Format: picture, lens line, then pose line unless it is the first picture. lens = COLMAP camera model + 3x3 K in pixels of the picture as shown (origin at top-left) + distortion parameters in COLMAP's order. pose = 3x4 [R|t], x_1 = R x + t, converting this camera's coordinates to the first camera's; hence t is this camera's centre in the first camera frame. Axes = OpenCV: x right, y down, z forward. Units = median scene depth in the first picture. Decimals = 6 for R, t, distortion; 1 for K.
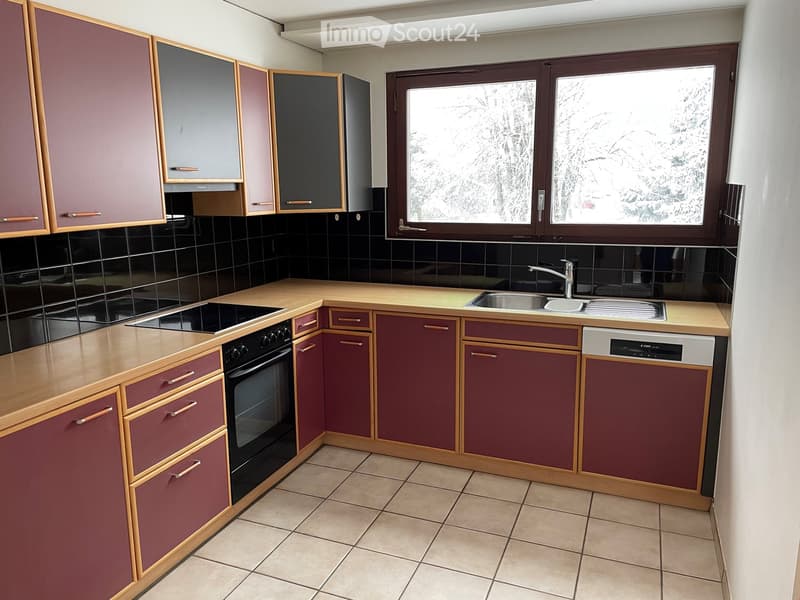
lens RADIAL K [[604.6, 0, 408.0], [0, 604.6, 297.2], [0, 0, 1]] dist [0.061537, -0.067572]
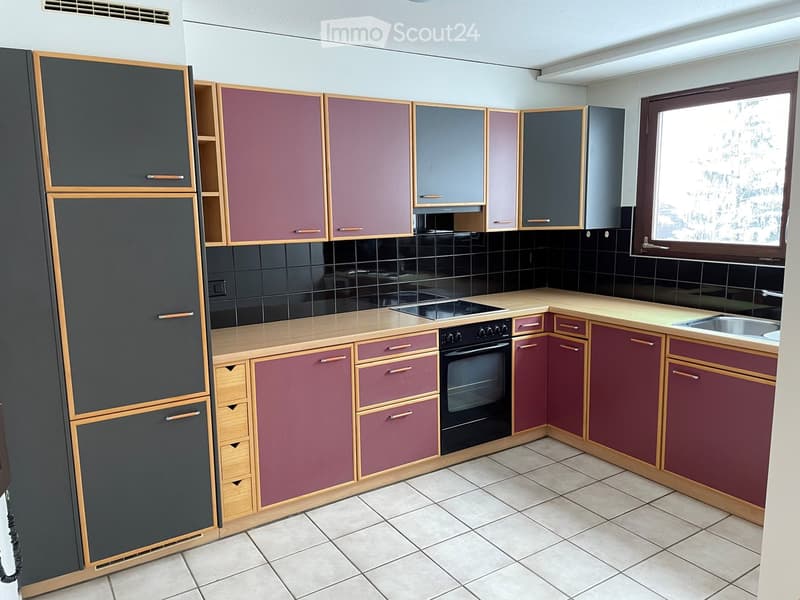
lens RADIAL K [[604.6, 0, 397.8], [0, 604.6, 298.6], [0, 0, 1]] dist [0.061537, -0.067572]
pose [[0.814885, 0.085203, -0.573327, 0.292866], [-0.096928, 0.995240, 0.010137, 0.006057], [0.571461, 0.047311, 0.819264, -0.100180]]
